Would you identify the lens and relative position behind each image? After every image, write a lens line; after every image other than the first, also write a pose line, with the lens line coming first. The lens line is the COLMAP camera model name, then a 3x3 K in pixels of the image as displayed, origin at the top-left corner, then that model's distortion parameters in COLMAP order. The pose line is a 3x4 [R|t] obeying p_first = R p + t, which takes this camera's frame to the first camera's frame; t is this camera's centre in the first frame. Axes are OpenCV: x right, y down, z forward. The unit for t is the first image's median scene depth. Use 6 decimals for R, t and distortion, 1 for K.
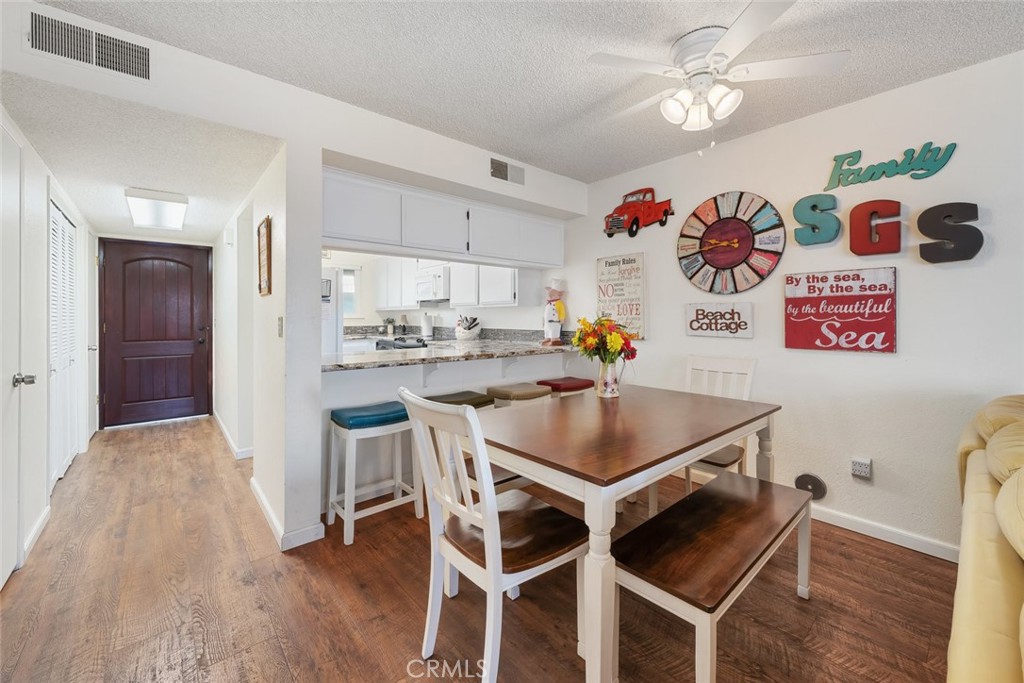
lens RADIAL K [[407.3, 0, 503.9], [0, 407.3, 319.1], [0, 0, 1]] dist [-0.003278, 0.000502]
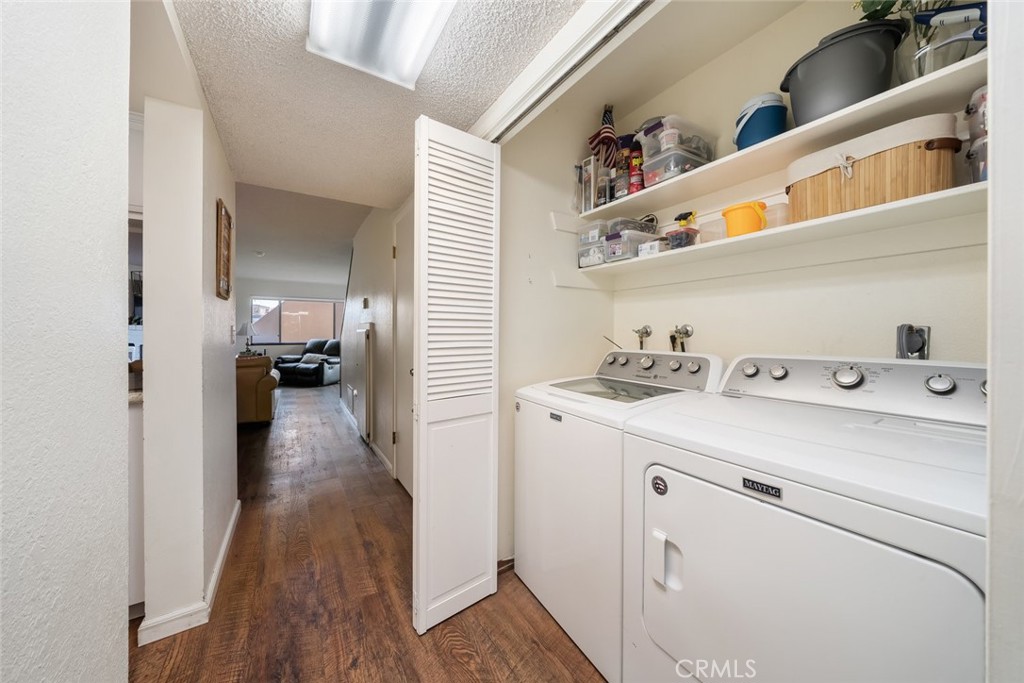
lens RADIAL K [[344.9, 0, 508.4], [0, 344.9, 331.4], [0, 0, 1]] dist [-0.013786, -0.000221]
pose [[-0.990892, 0.001387, 0.134650, -0.956438], [0.001503, 0.999999, 0.000764, 0.002101], [-0.134649, 0.000959, -0.990893, 1.221082]]
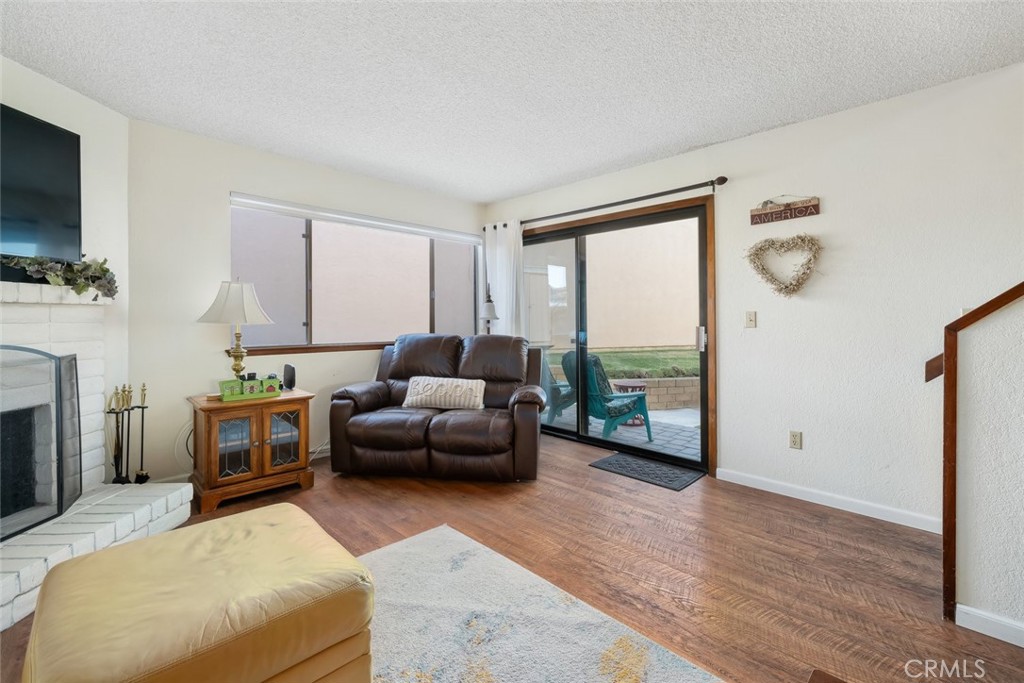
lens RADIAL K [[438.9, 0, 513.8], [0, 438.9, 320.5], [0, 0, 1]] dist [-0.000203, 0.001864]
pose [[-0.996144, 0.000633, -0.087733, 0.663400], [-0.000082, 0.999967, 0.008150, 0.015958], [0.087735, 0.008126, -0.996111, 0.052538]]
